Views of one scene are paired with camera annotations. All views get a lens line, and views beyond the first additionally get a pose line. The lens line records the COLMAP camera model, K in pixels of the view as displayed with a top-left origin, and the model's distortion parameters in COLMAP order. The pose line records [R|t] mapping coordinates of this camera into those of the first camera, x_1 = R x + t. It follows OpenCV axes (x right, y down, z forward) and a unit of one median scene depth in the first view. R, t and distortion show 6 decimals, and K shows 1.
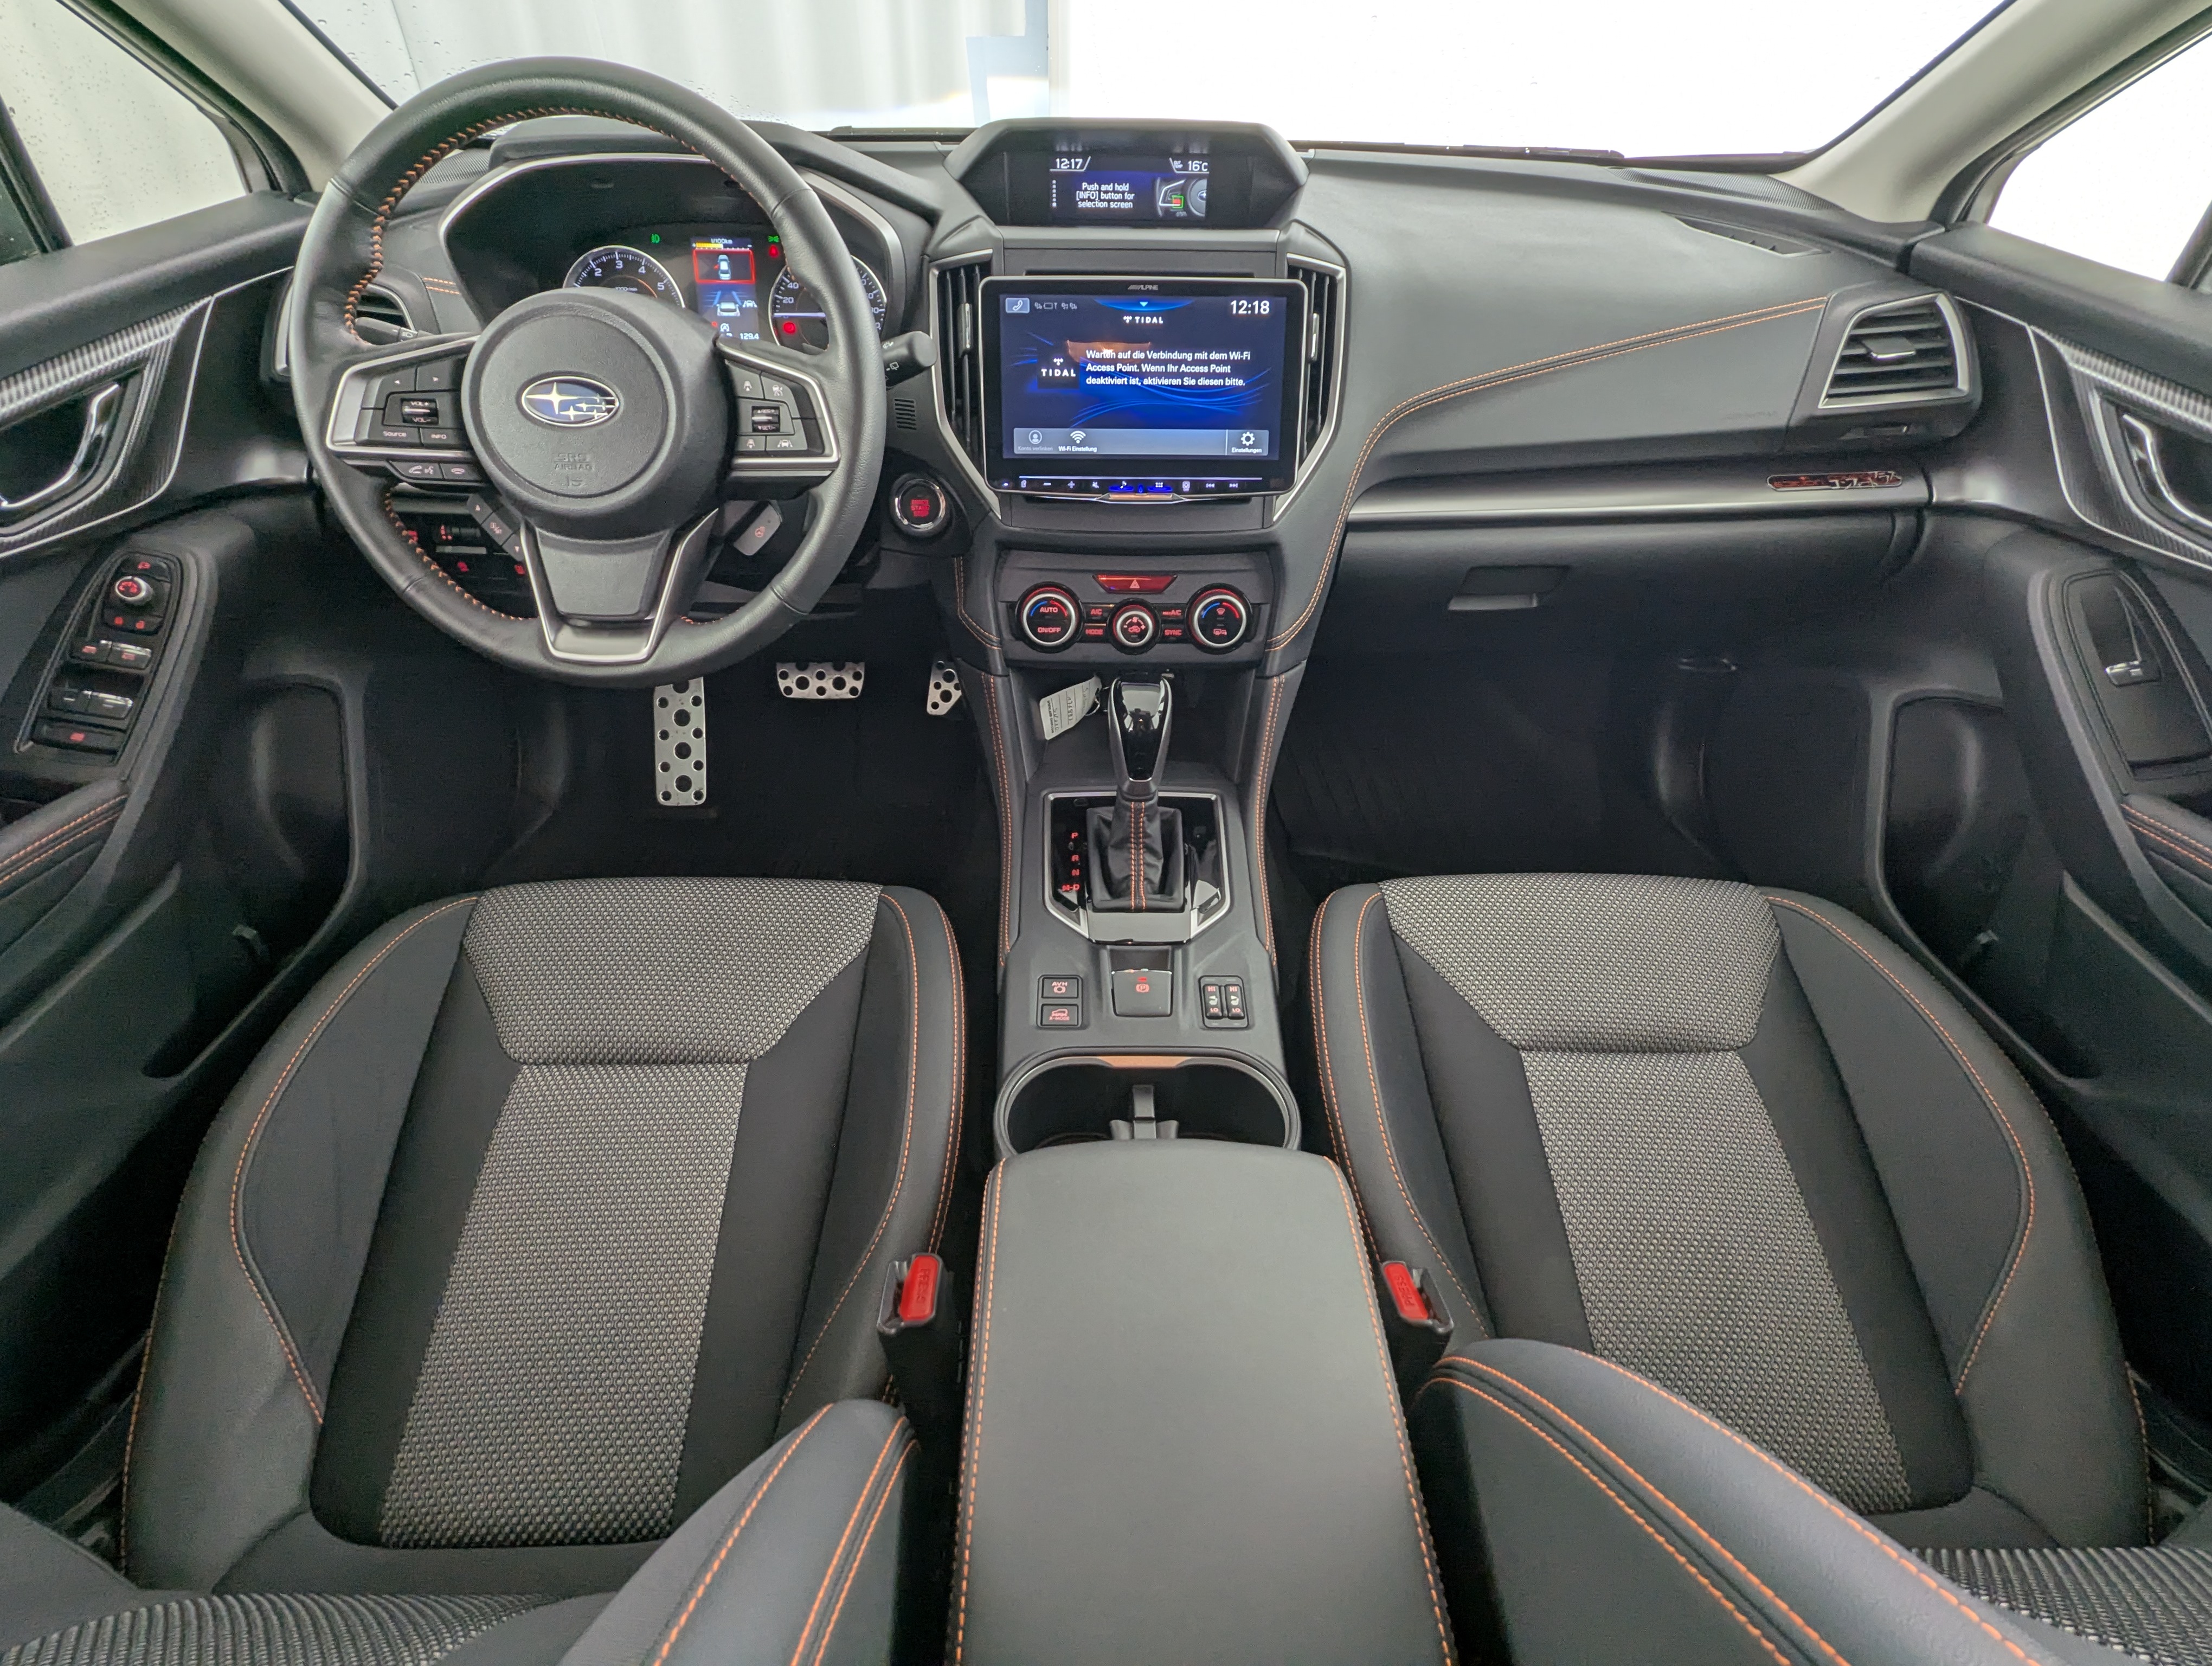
lens RADIAL K [[1041.9, 0, 1097.9], [0, 1041.9, 830.9], [0, 0, 1]] dist [-0.002420, -0.000743]
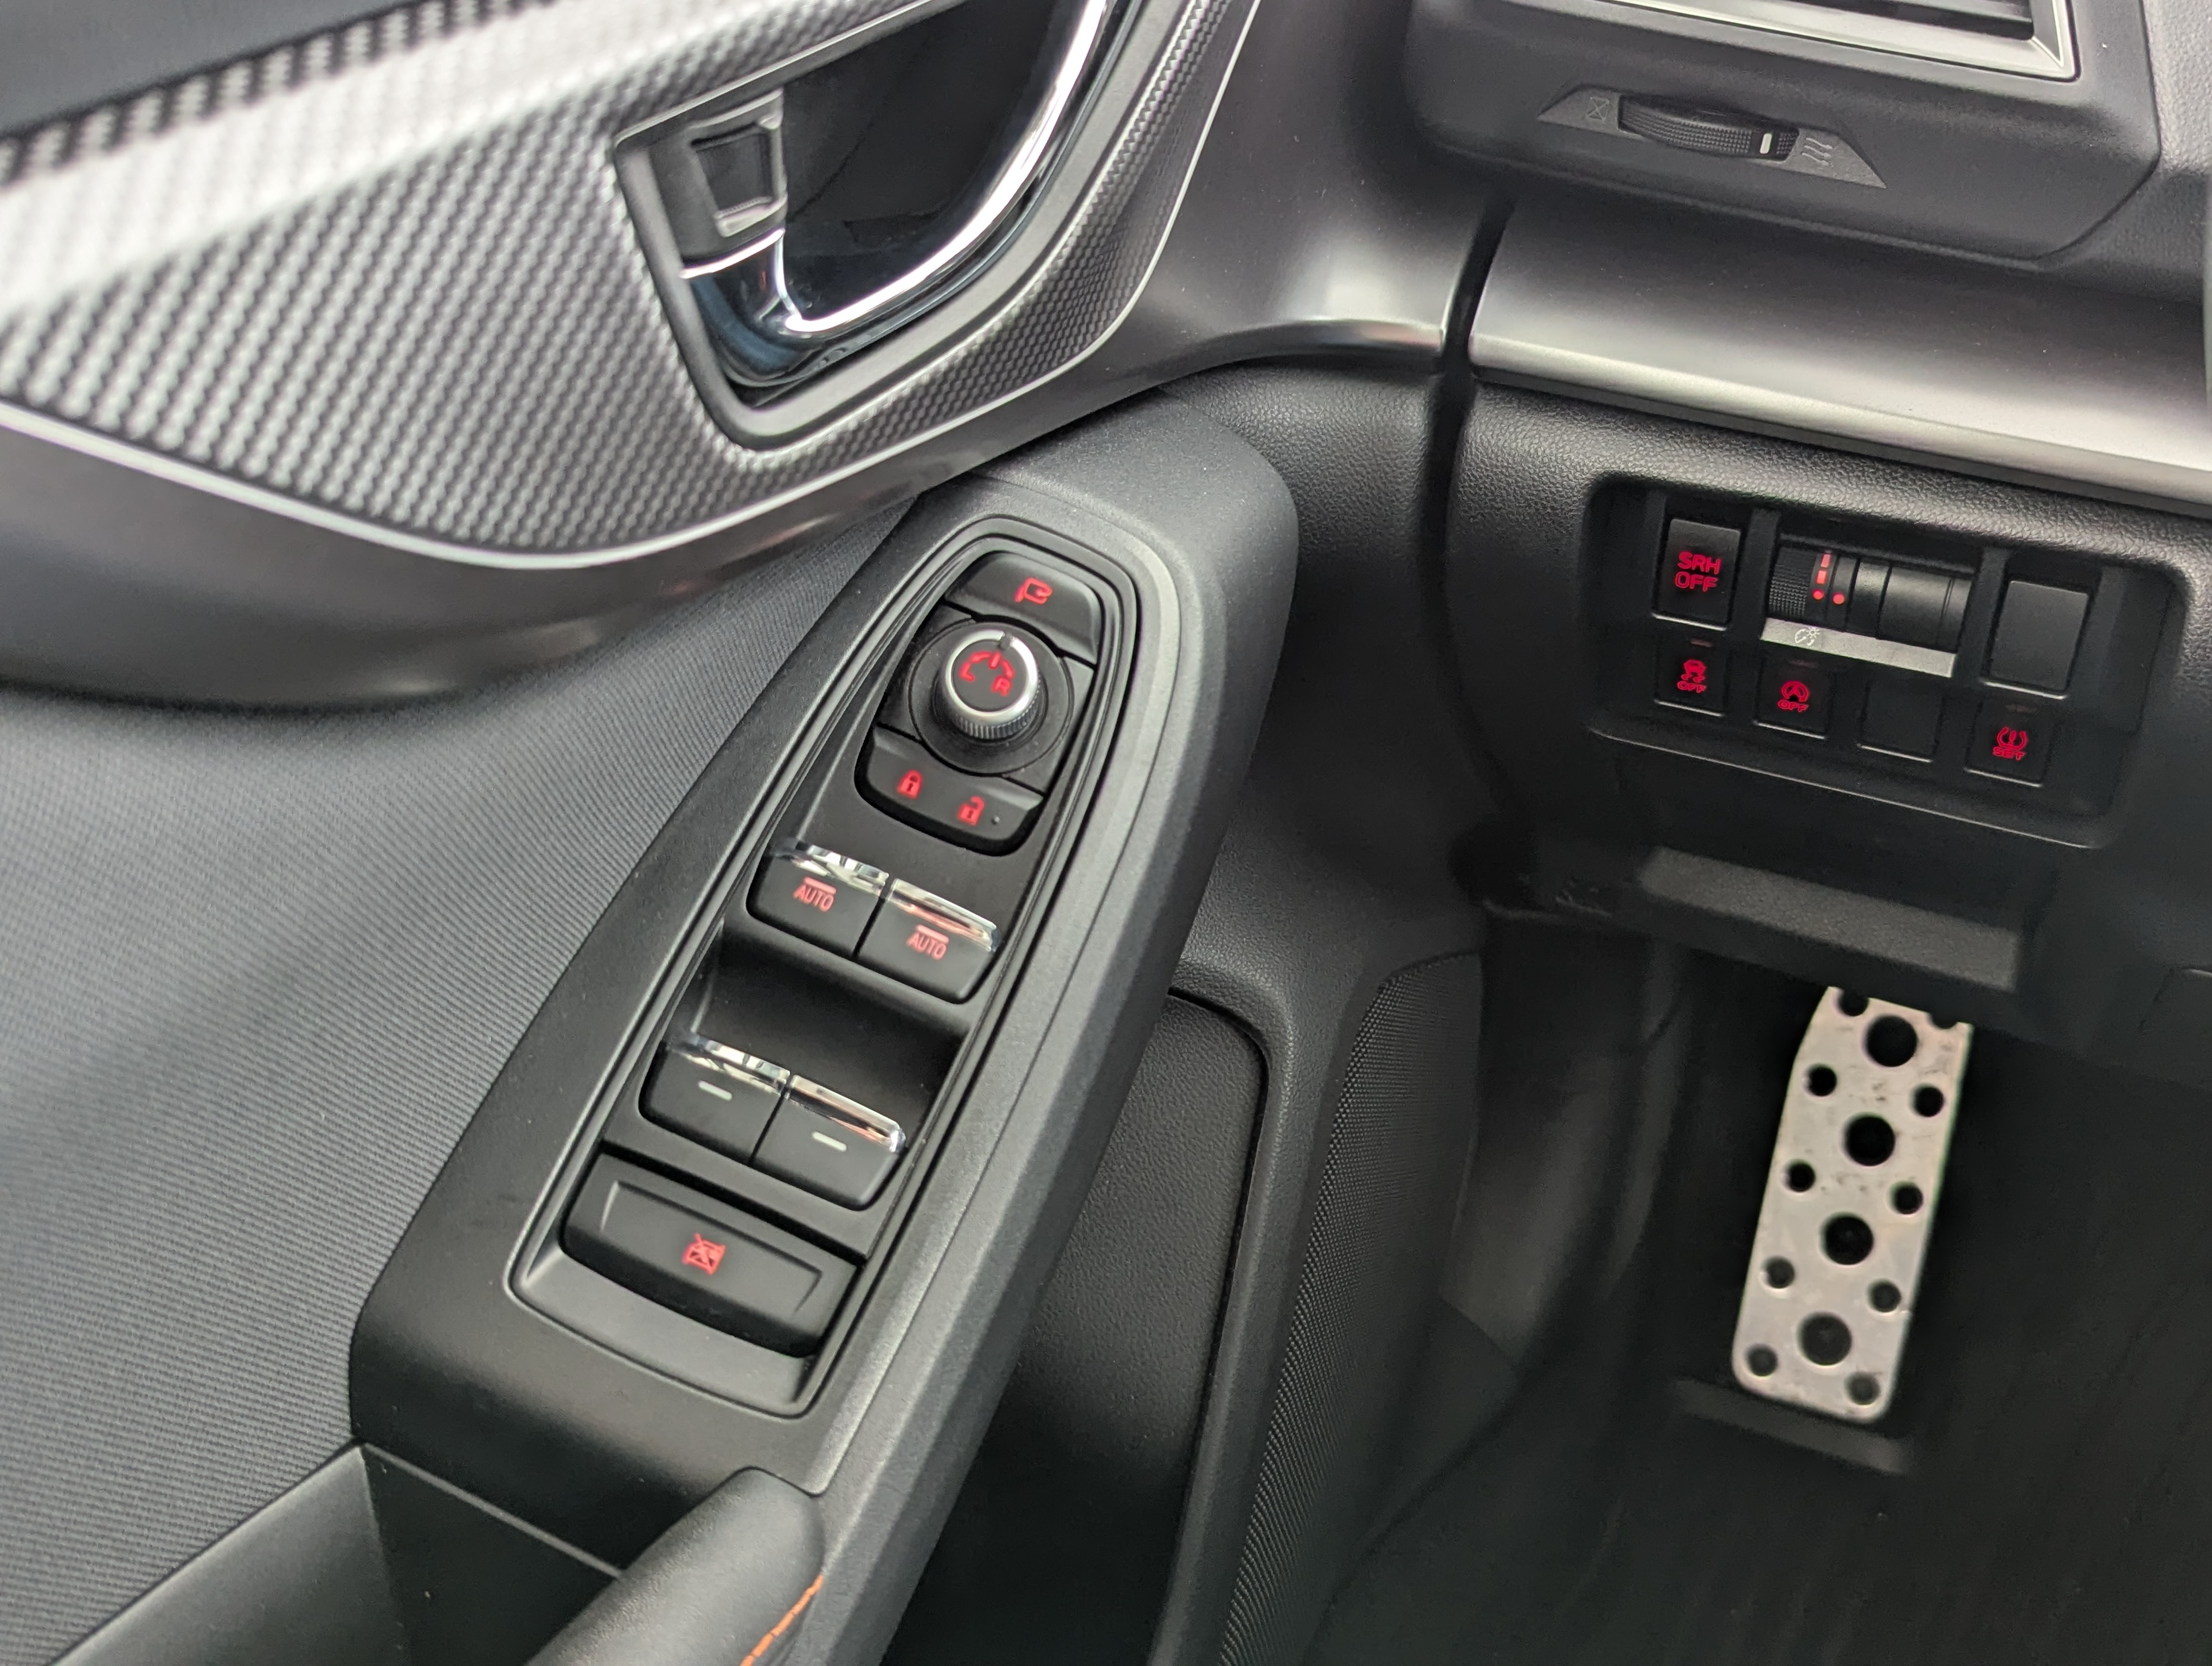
lens RADIAL K [[2158.2, 0, 1162.4], [0, 2158.2, 826.3], [0, 0, 1]] dist [0.102214, -0.229961]
pose [[0.906585, 0.202558, -0.370235, -0.659883], [-0.252471, 0.963298, -0.091193, -0.152874], [0.338174, 0.176148, 0.924451, 0.506891]]
